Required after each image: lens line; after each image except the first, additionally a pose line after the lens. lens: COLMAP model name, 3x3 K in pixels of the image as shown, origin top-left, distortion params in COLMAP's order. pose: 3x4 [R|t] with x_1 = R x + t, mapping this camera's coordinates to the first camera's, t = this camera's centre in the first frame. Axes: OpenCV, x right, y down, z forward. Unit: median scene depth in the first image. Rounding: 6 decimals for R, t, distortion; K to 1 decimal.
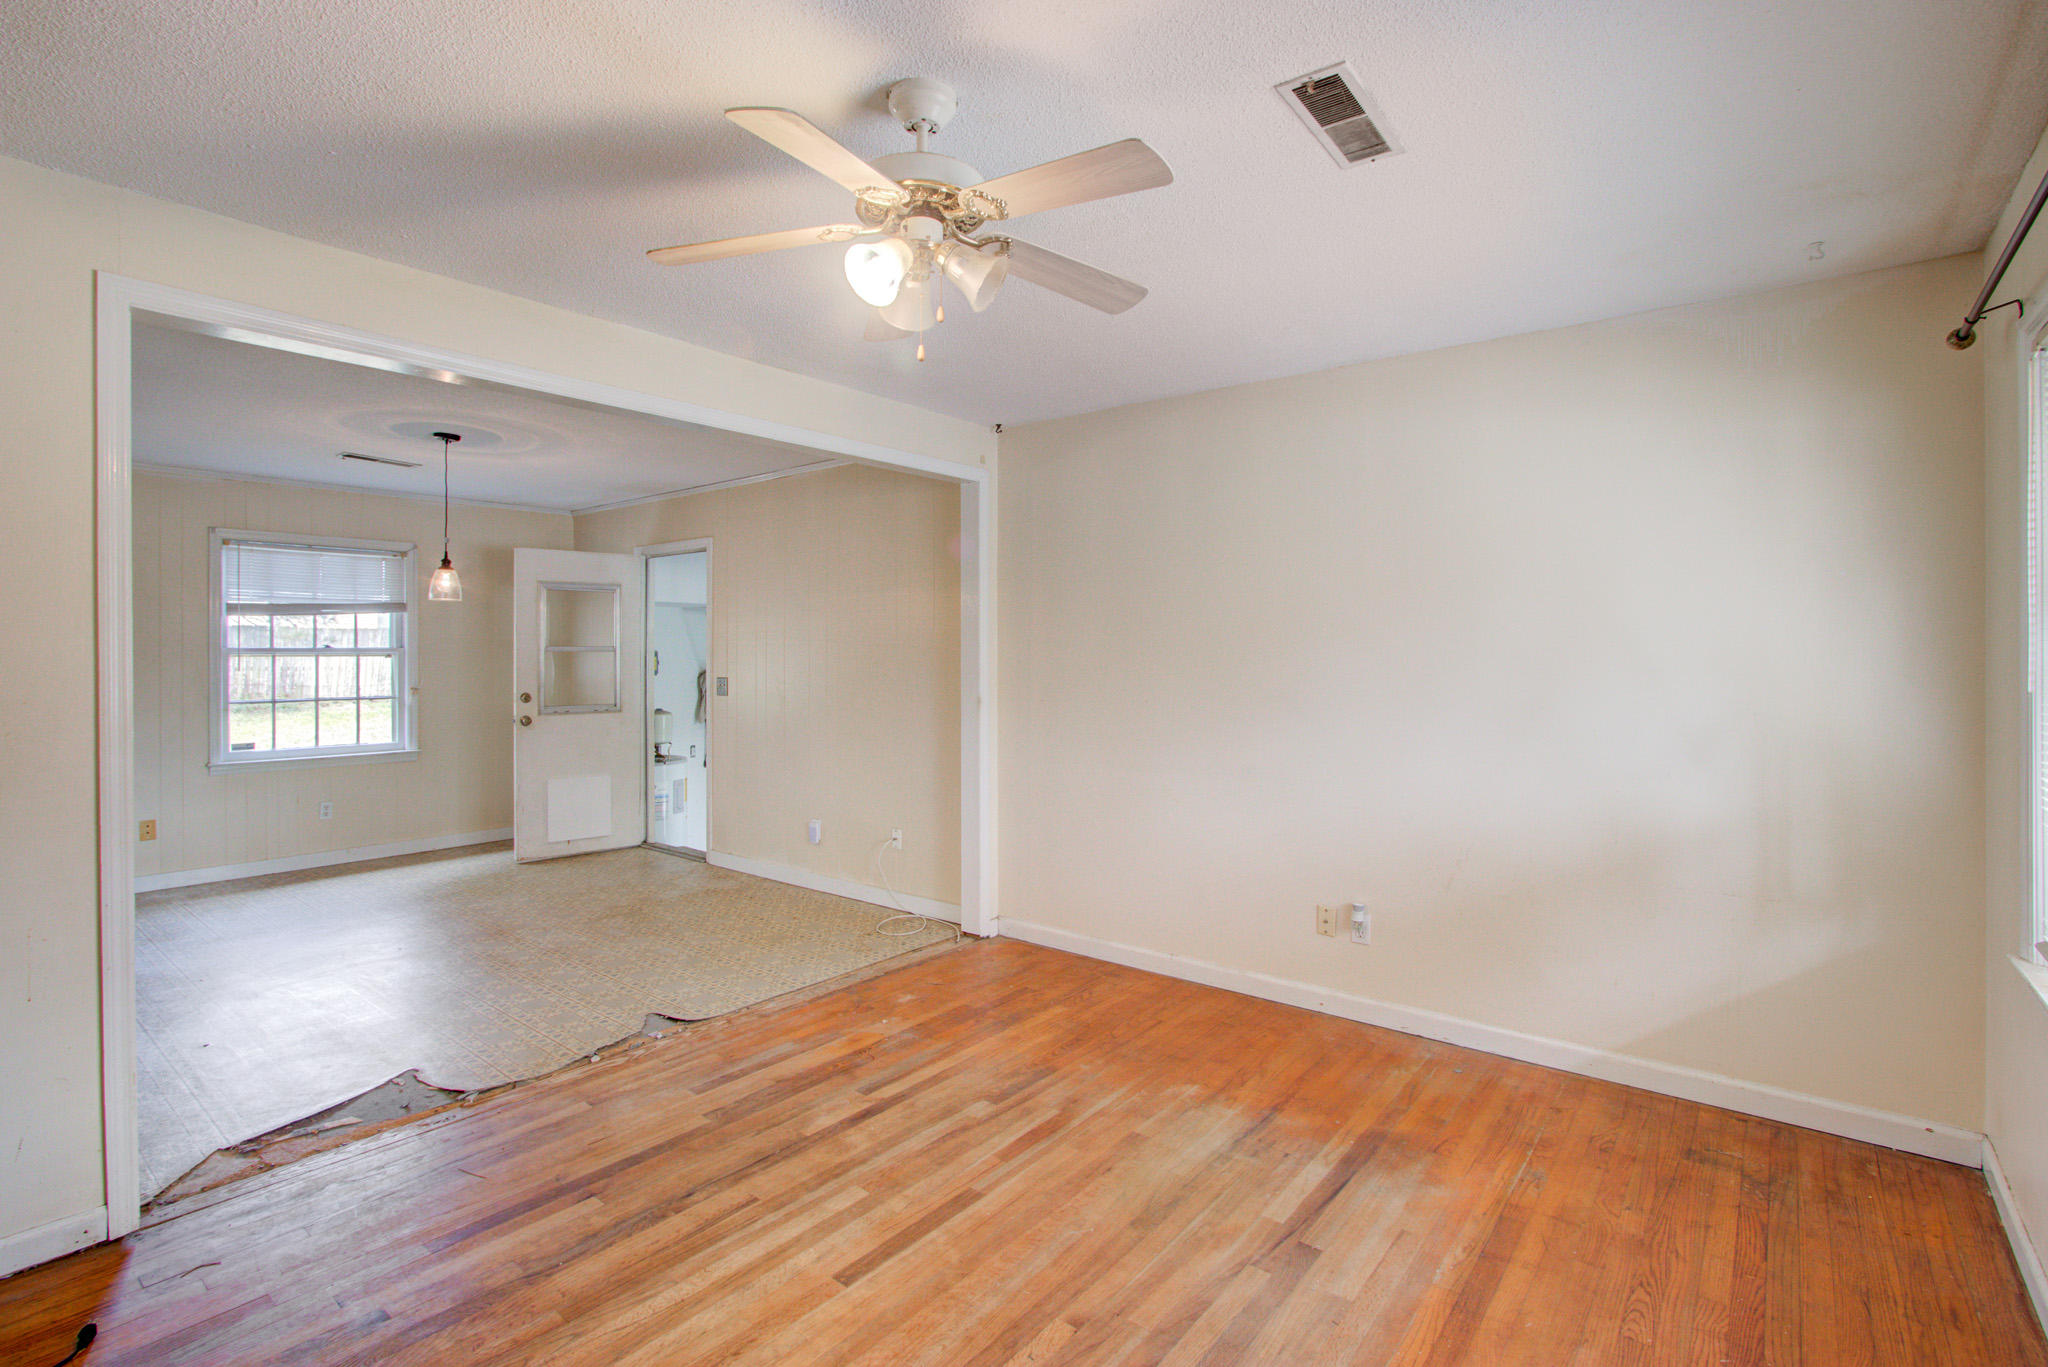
lens RADIAL K [[962.9, 0, 1026.7], [0, 962.9, 657.0], [0, 0, 1]] dist [-0.029006, -0.000255]
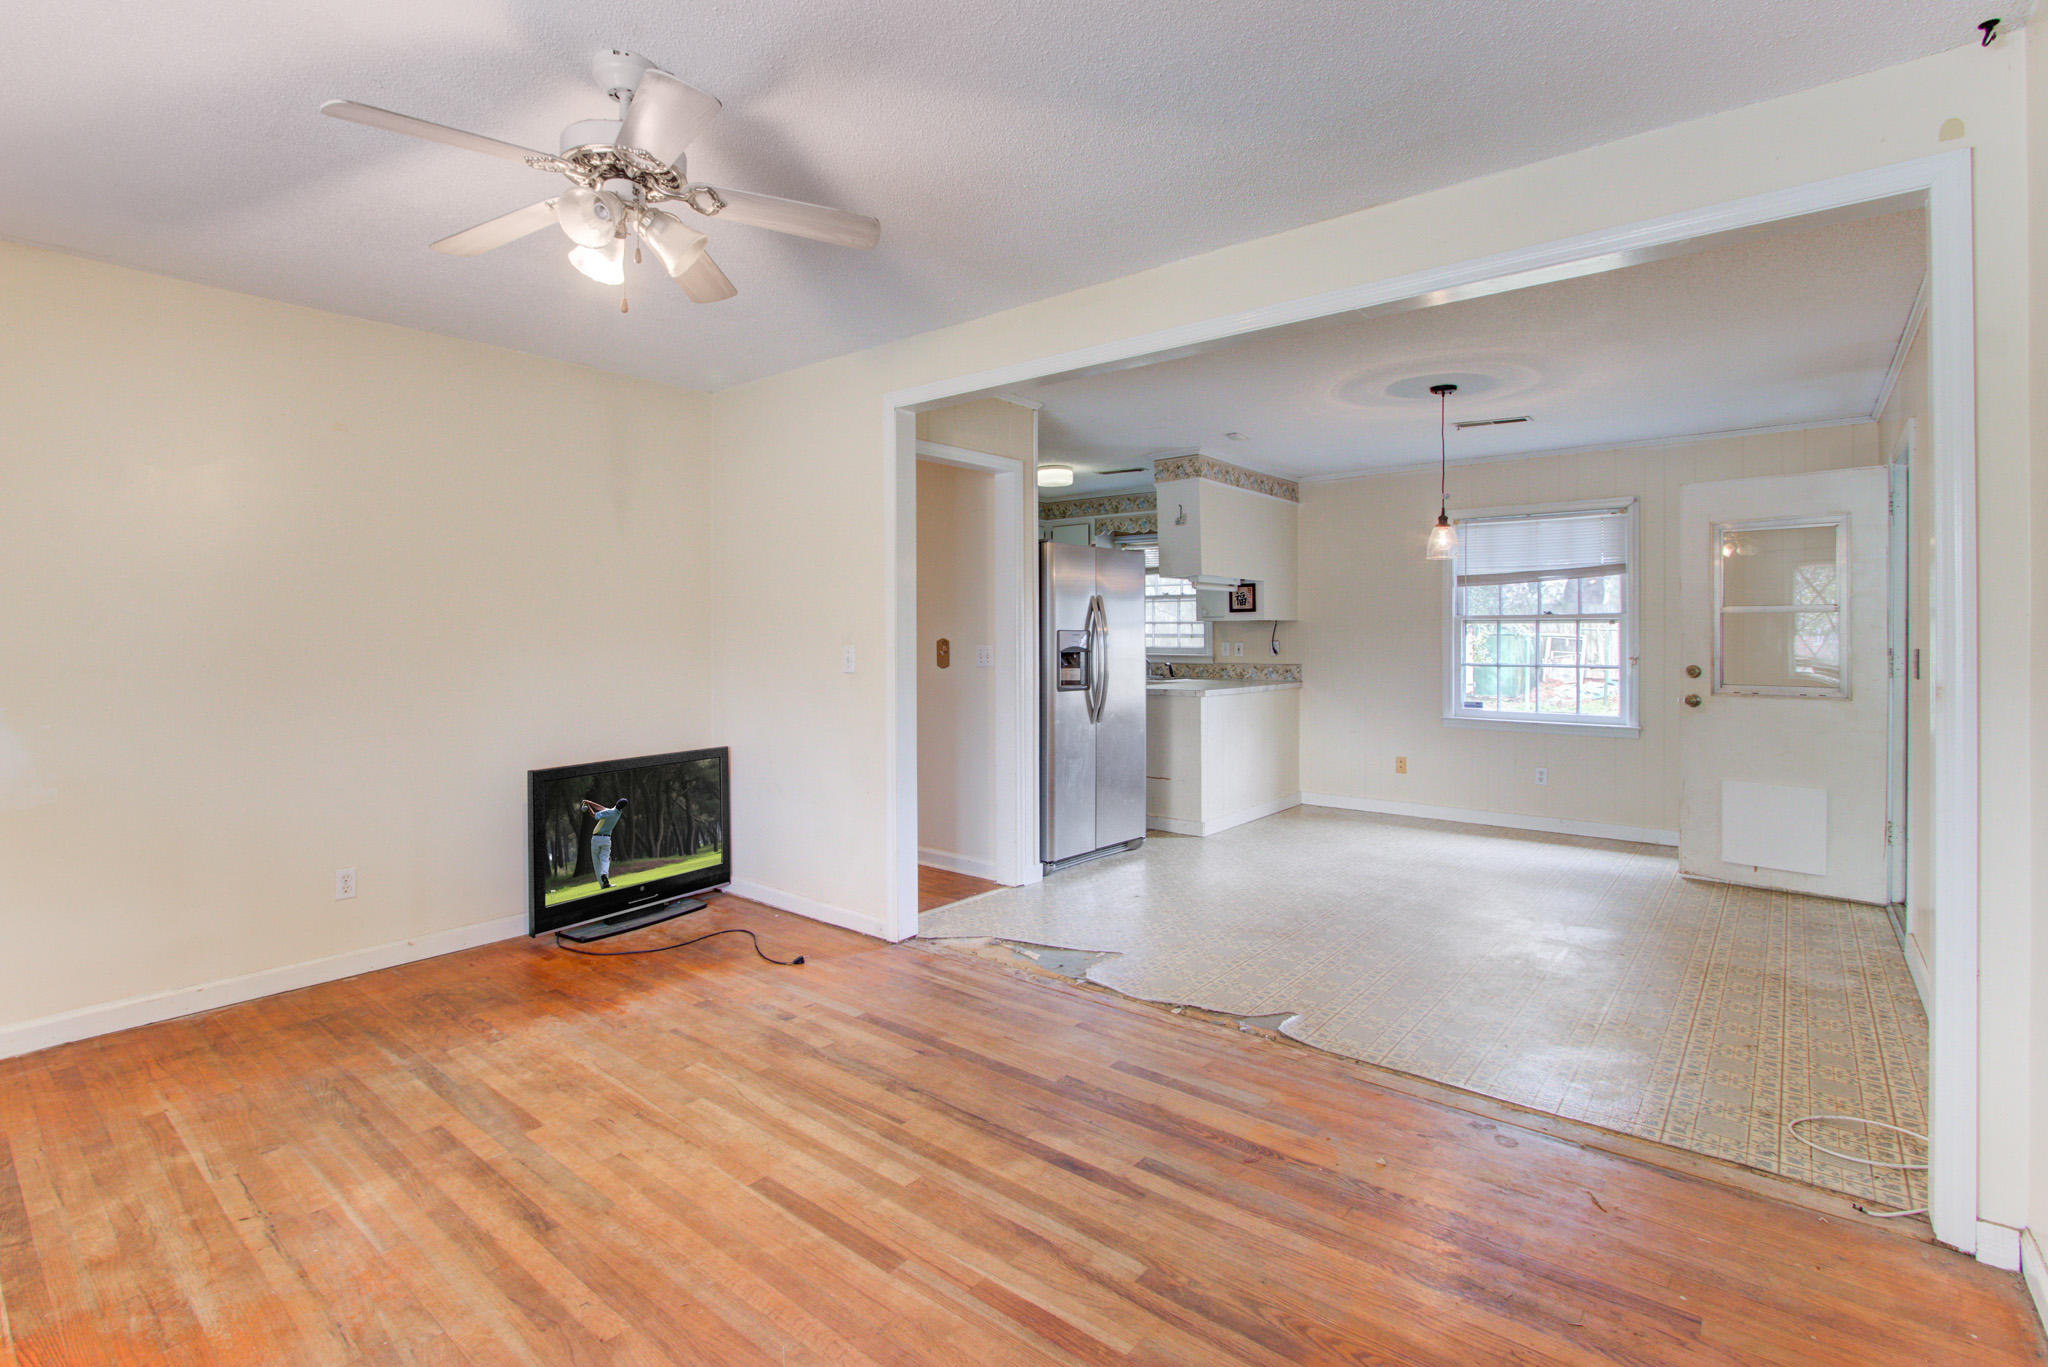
lens RADIAL K [[957.3, 0, 970.6], [0, 957.3, 633.4], [0, 0, 1]] dist [-0.023675, 0.000474]
pose [[-0.038307, -0.002100, -0.999264, 0.601295], [-0.007772, 0.999968, -0.001803, 0.035621], [0.999236, 0.007697, -0.038322, 0.902727]]
